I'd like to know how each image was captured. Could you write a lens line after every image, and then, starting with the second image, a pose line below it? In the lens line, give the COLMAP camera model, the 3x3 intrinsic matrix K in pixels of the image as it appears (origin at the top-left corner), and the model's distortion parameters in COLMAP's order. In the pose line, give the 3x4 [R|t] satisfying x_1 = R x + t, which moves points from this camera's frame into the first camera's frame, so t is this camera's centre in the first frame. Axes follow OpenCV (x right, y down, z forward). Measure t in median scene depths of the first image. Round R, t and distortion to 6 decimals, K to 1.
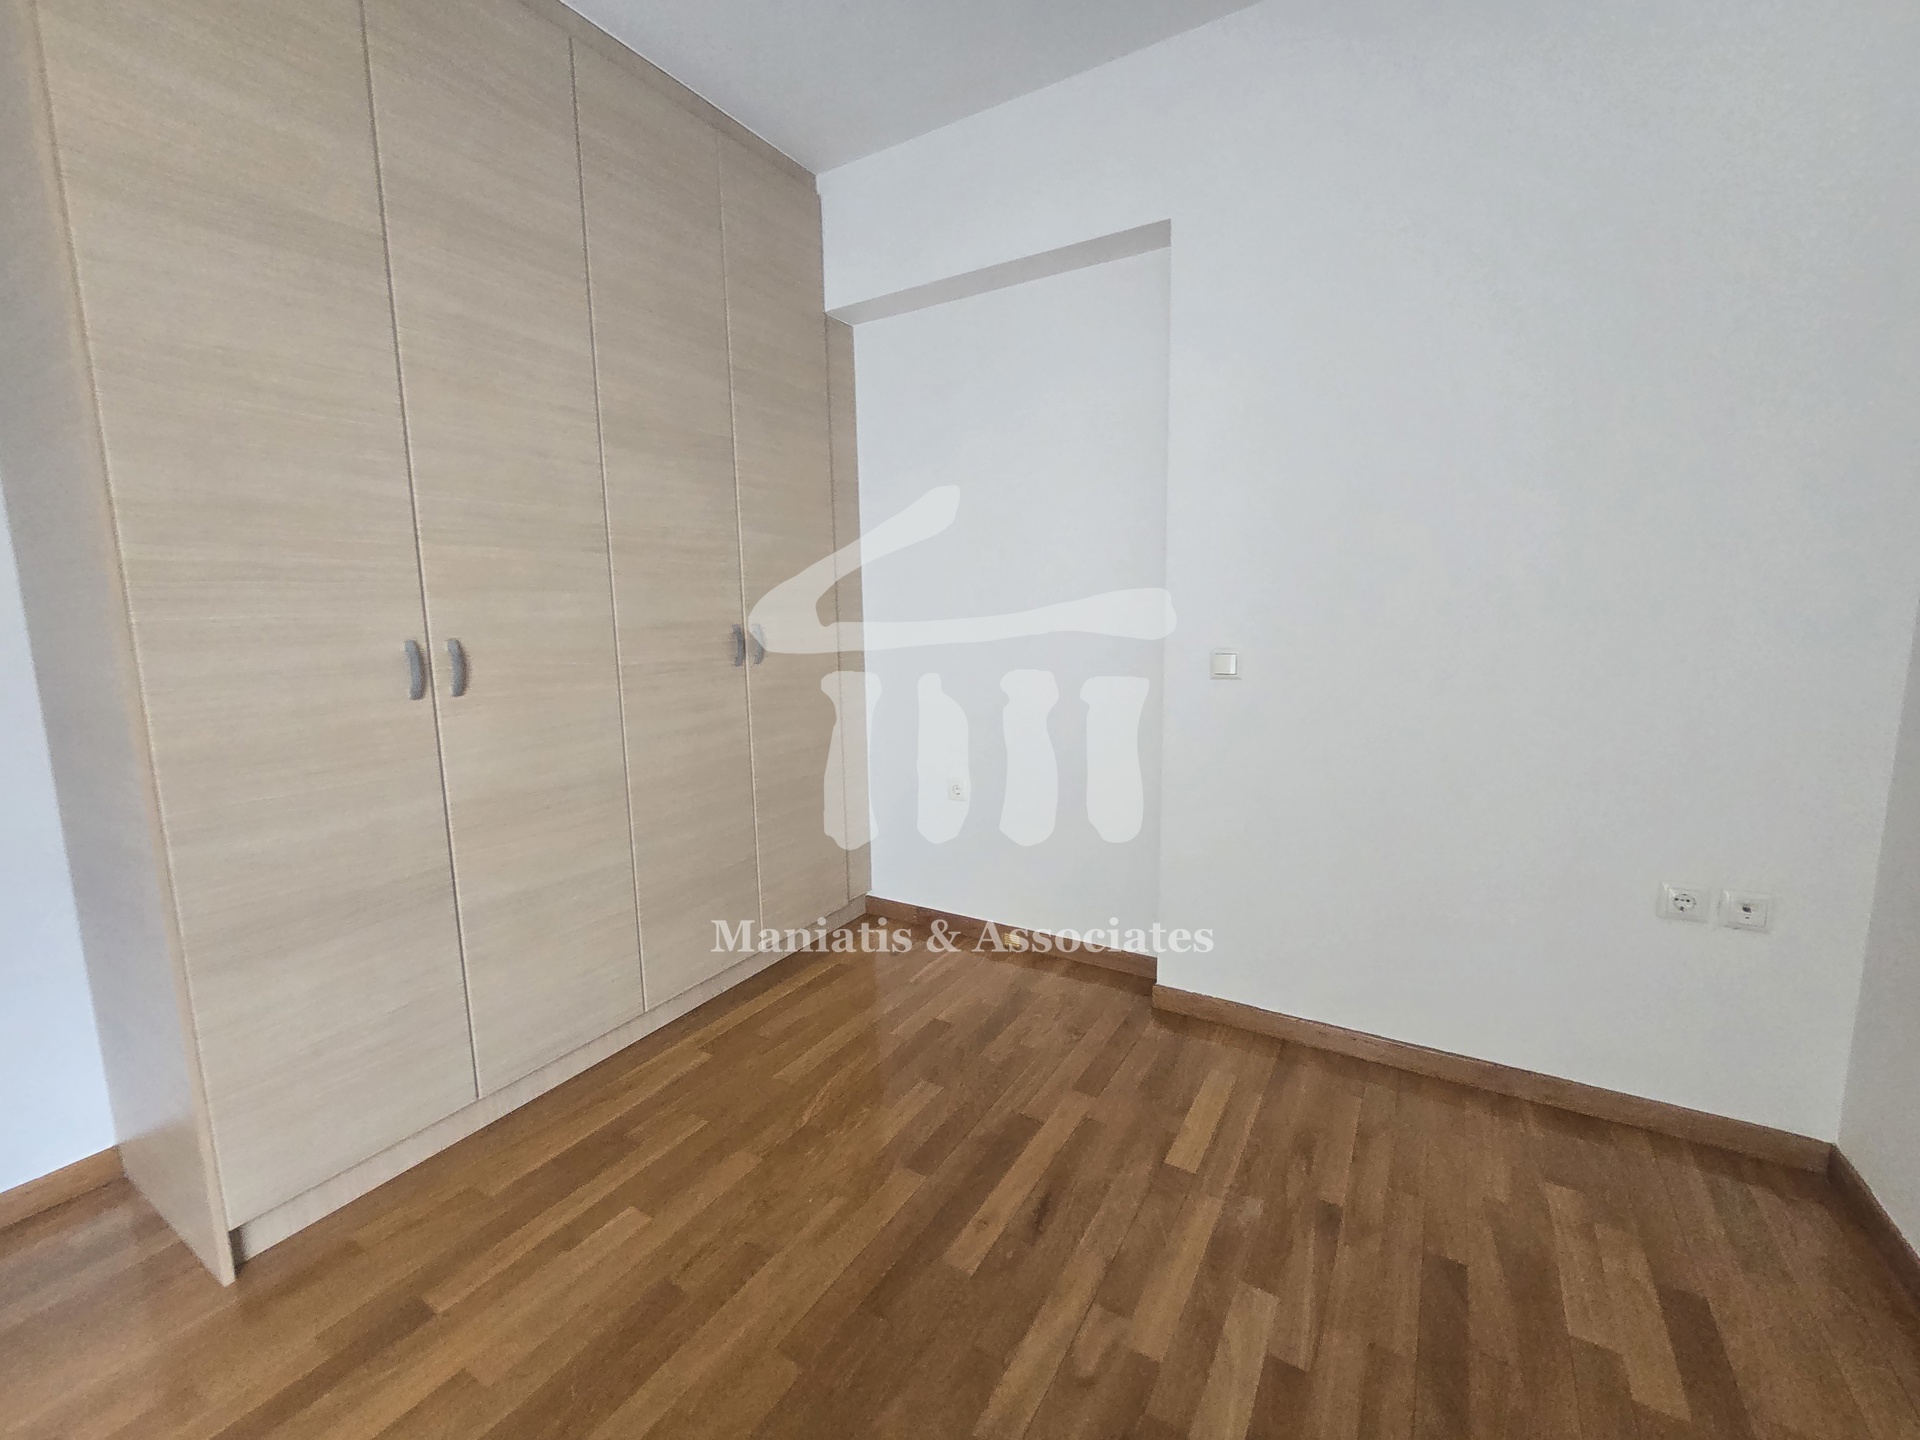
lens RADIAL K [[783.6, 0, 962.1], [0, 783.6, 713.1], [0, 0, 1]] dist [-0.006249, 0.000720]
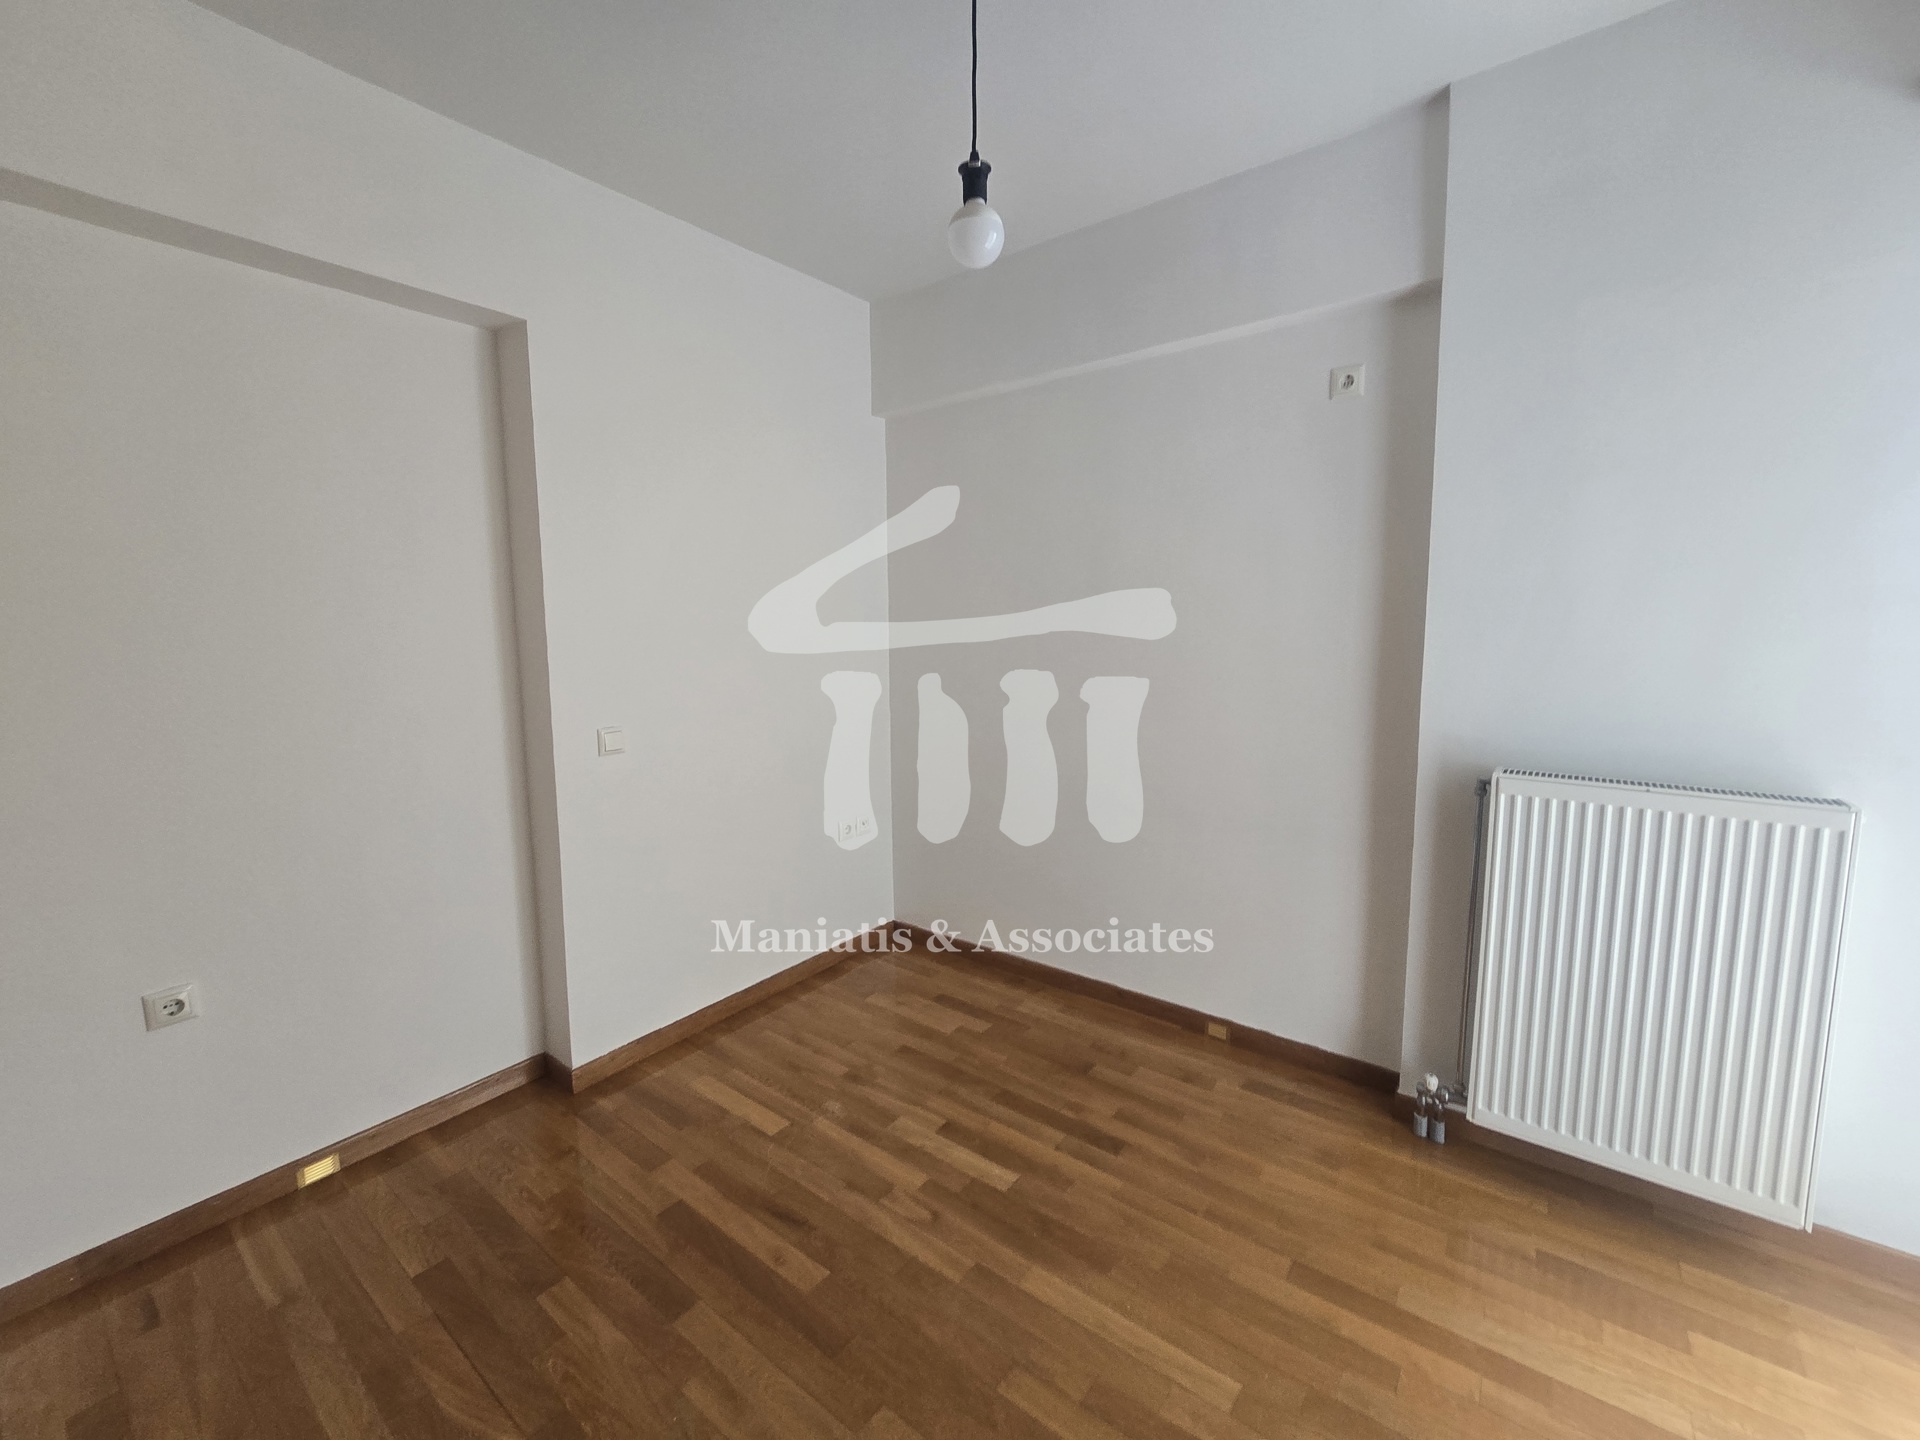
lens RADIAL K [[783.6, 0, 961.2], [0, 783.6, 710.6], [0, 0, 1]] dist [-0.006249, 0.000720]
pose [[0.090709, -0.105671, 0.990255, -0.913525], [0.135400, 0.986430, 0.092860, -0.185448], [-0.986630, 0.125657, 0.103786, 0.486871]]
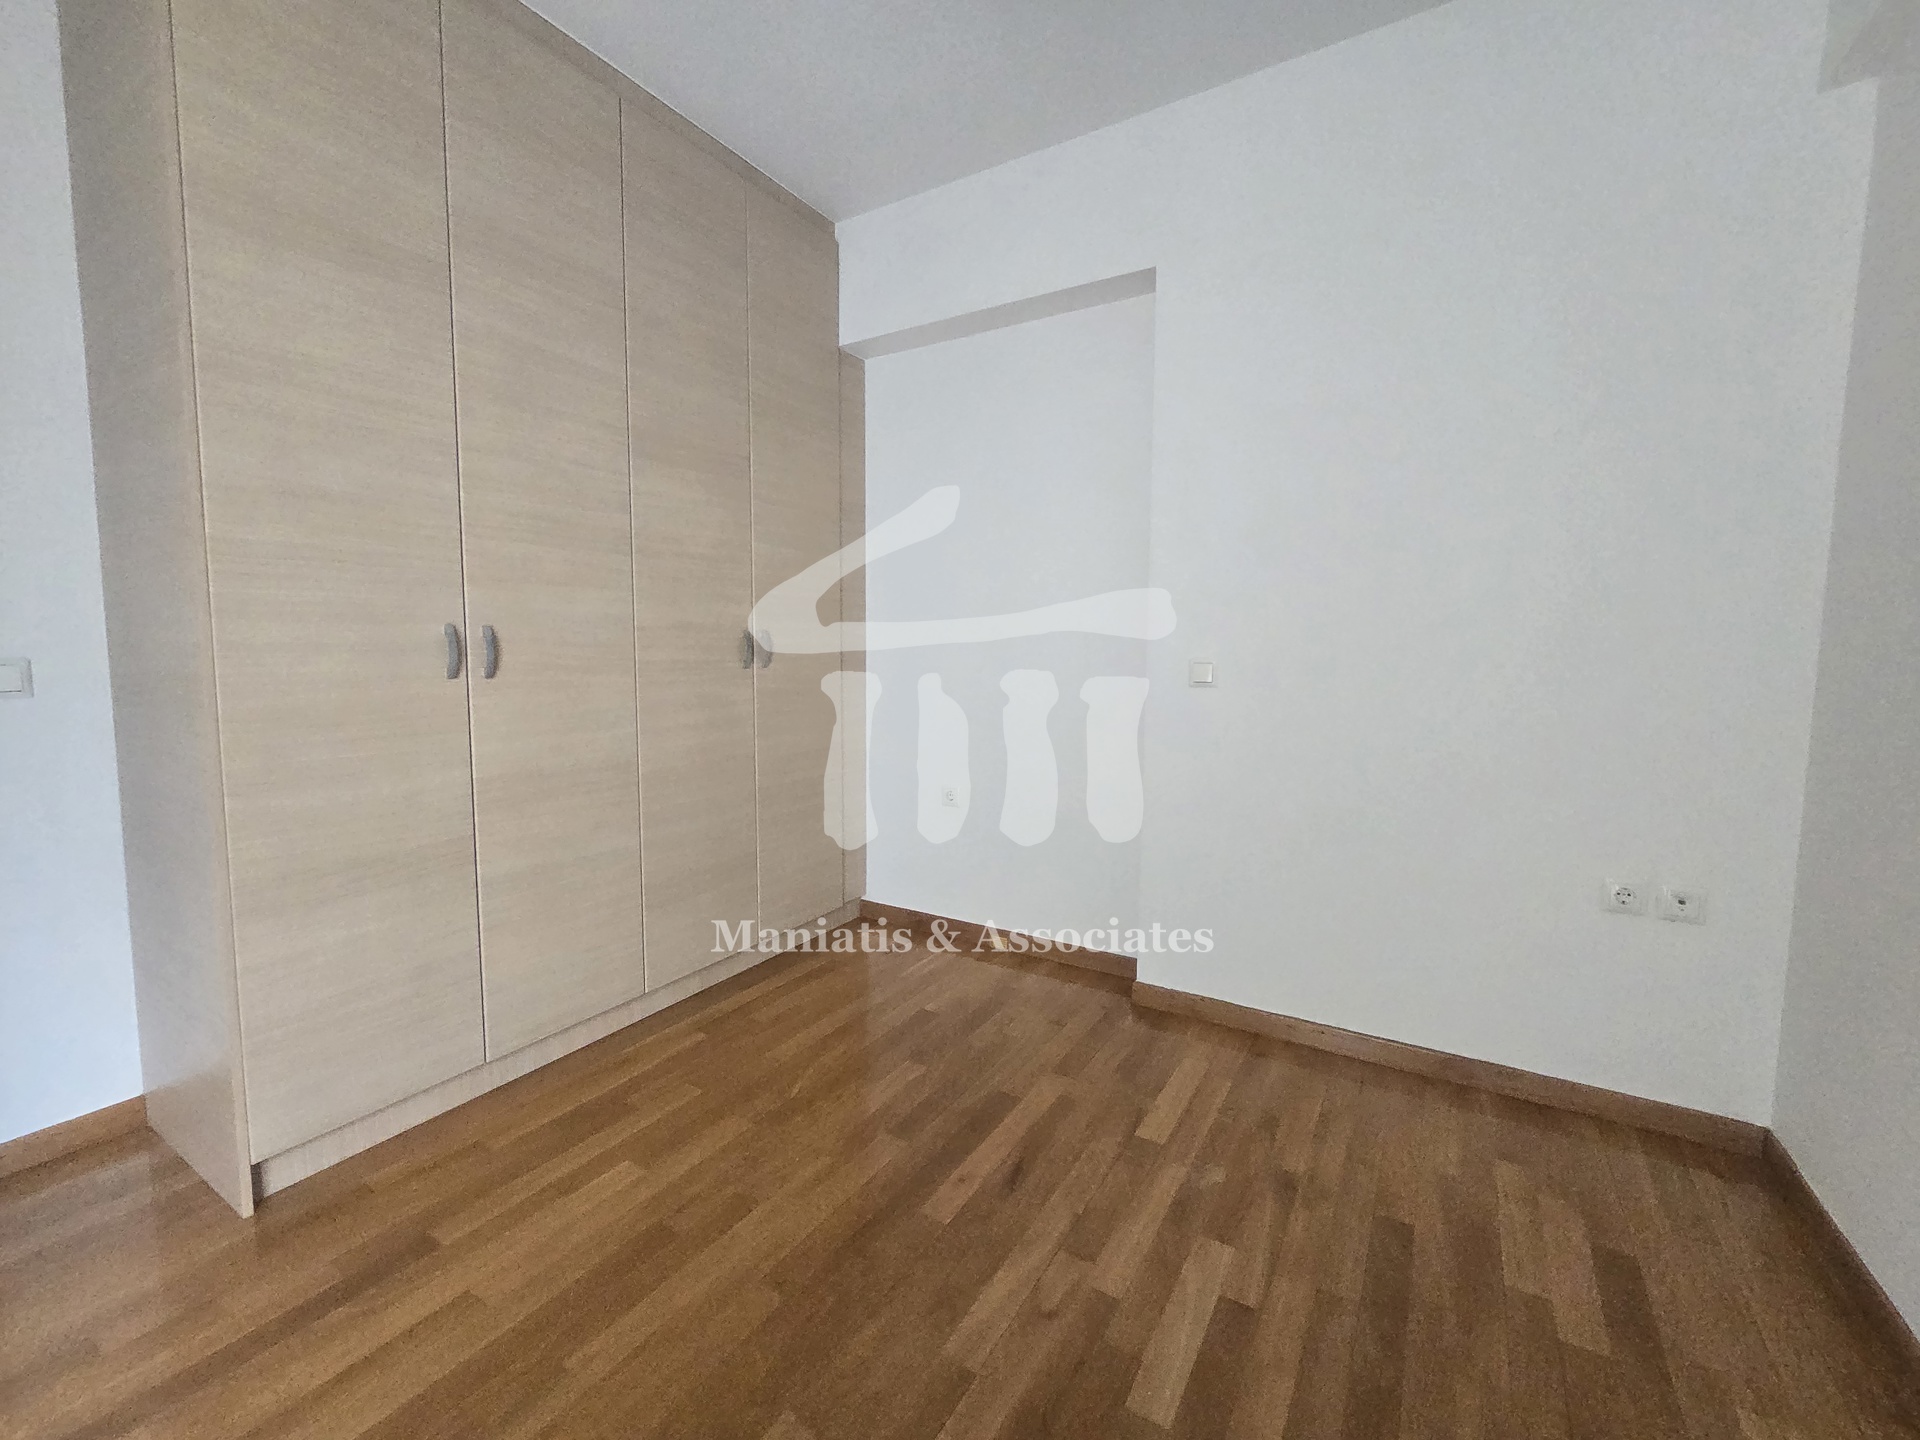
lens RADIAL K [[783.6, 0, 959.7], [0, 783.6, 713.1], [0, 0, 1]] dist [-0.006249, 0.000720]
pose [[0.999657, 0.025497, -0.005913, 0.015606], [-0.025762, 0.998410, -0.050130, 0.068249], [0.004625, 0.050265, 0.998725, -0.081533]]
